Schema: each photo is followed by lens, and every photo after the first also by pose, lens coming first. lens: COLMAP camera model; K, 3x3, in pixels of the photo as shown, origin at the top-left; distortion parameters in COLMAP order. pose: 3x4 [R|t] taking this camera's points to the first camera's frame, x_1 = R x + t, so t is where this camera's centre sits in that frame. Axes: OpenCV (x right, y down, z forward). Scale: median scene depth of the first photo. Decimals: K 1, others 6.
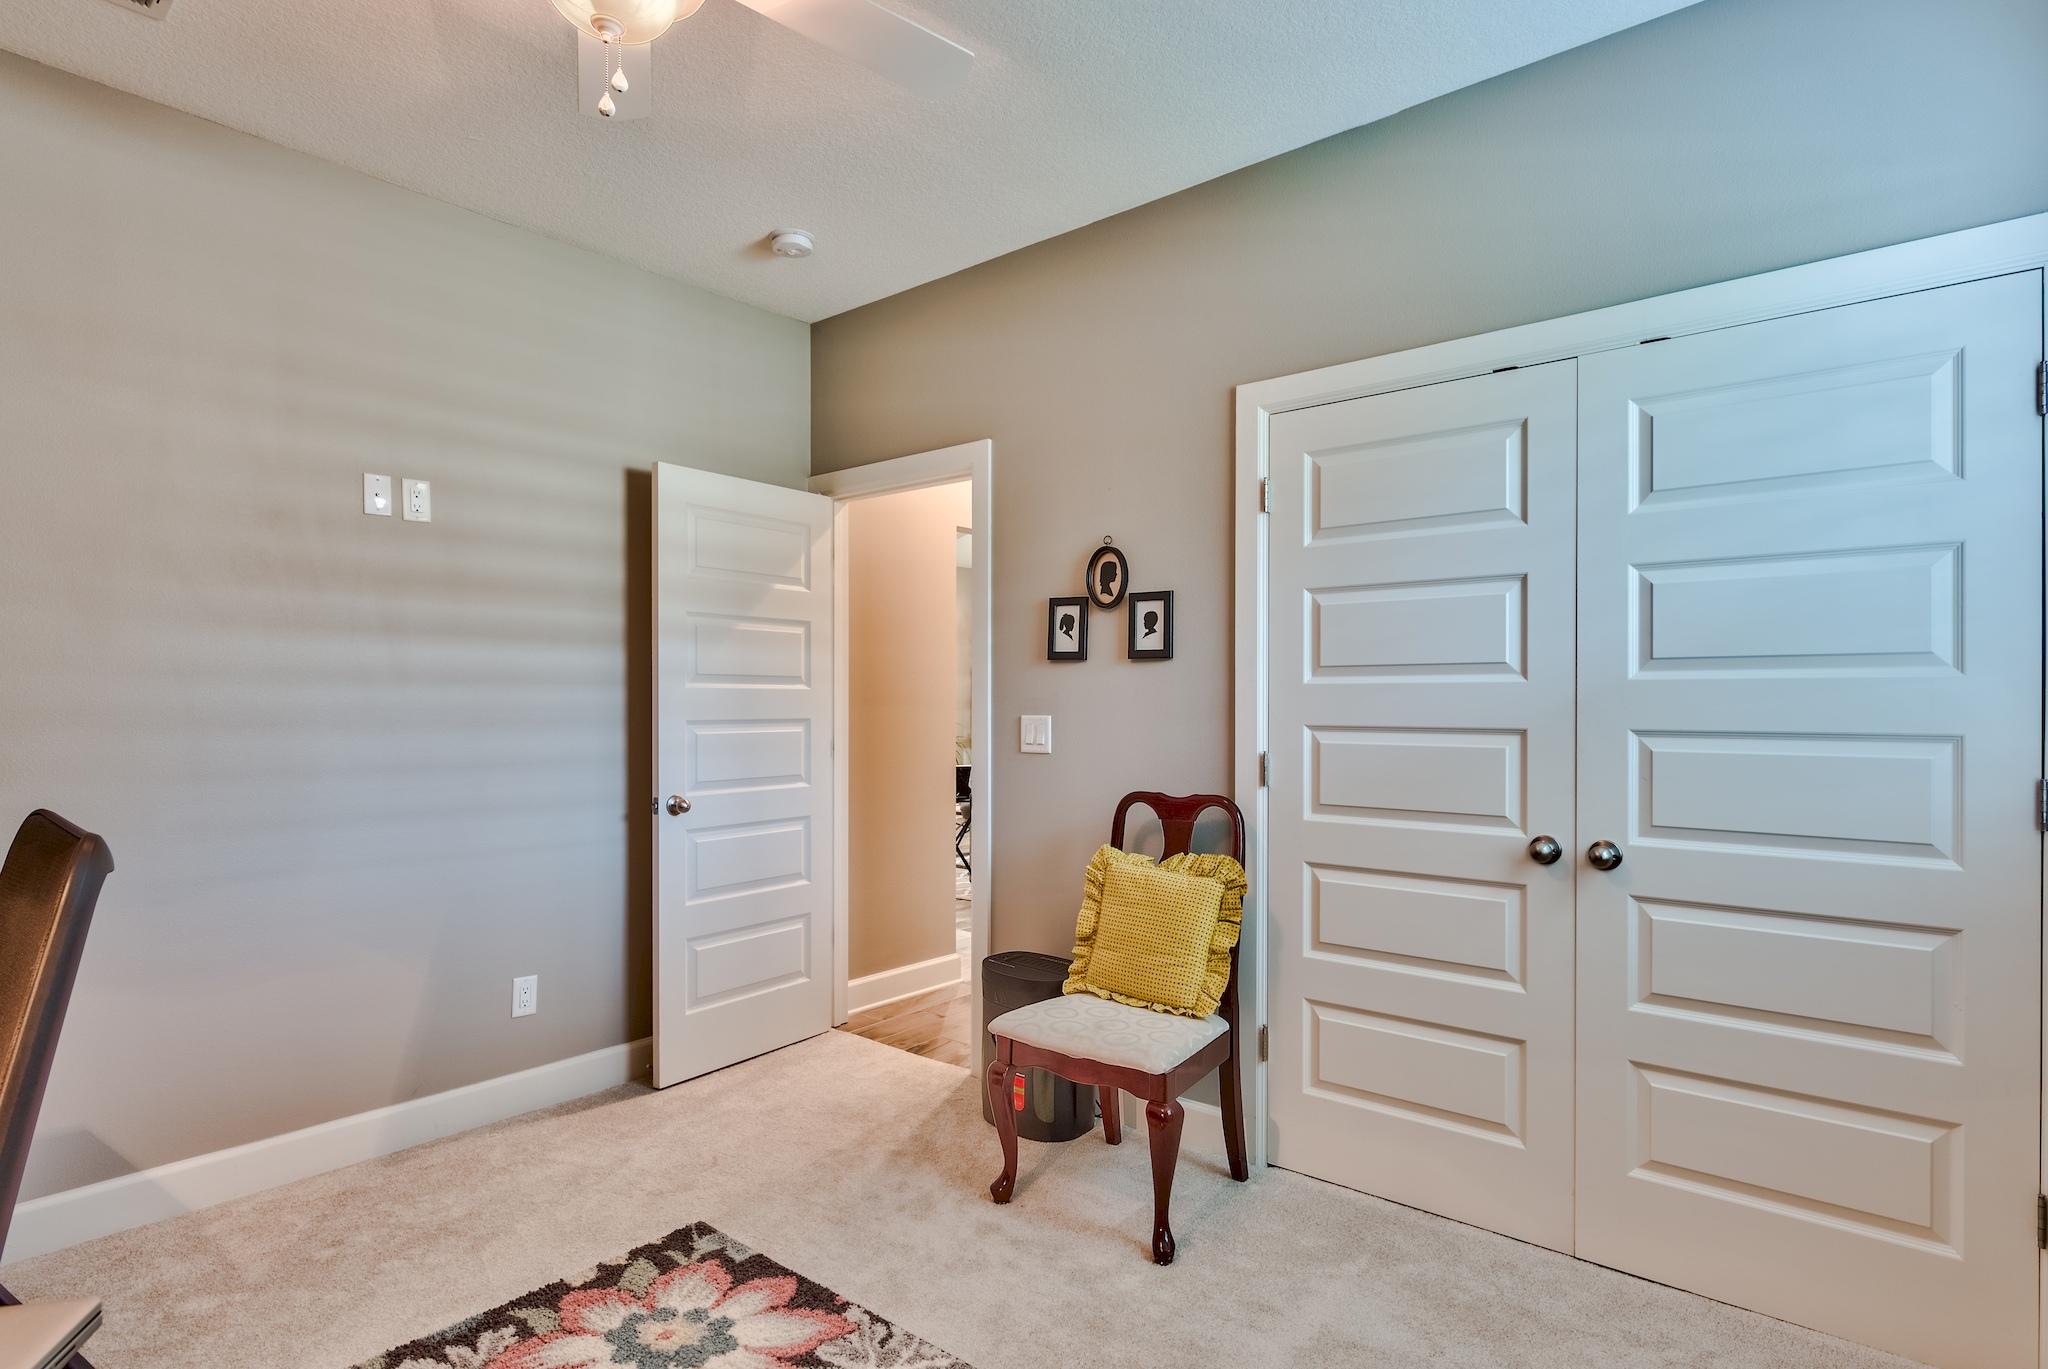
lens RADIAL K [[1025.5, 0, 1018.8], [0, 1025.5, 722.6], [0, 0, 1]] dist [-0.010732, 0.001667]
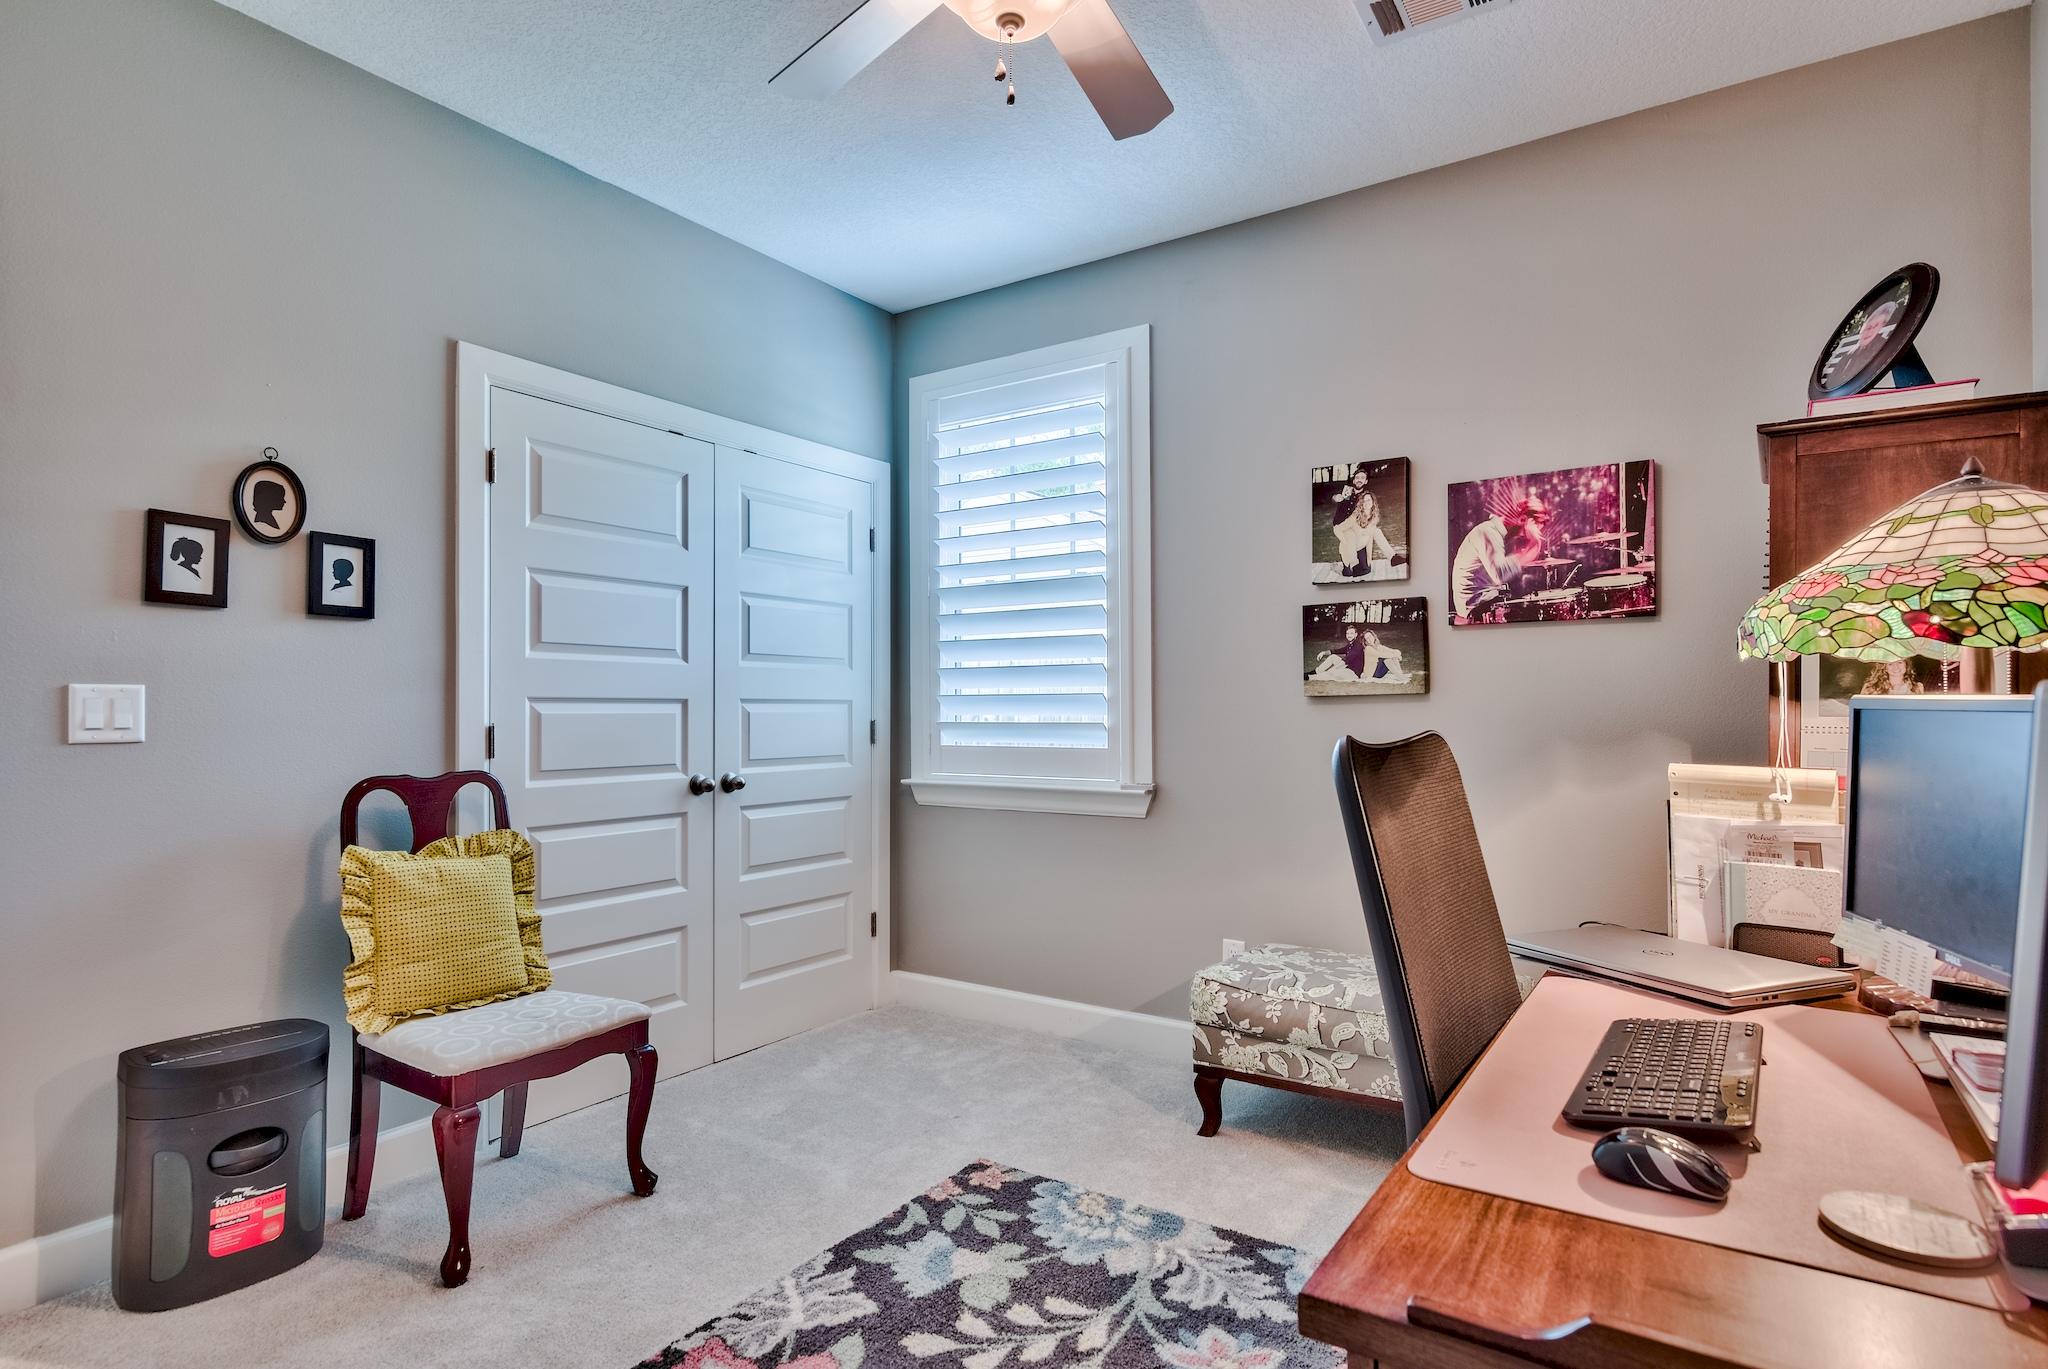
lens RADIAL K [[1068.5, 0, 1023.8], [0, 1068.5, 684.1], [0, 0, 1]] dist [0.002168, 0.000246]
pose [[-0.093961, 0.010560, 0.995520, -0.779278], [0.002900, 0.999942, -0.010333, 0.002216], [-0.995572, 0.001916, -0.093986, 0.540789]]
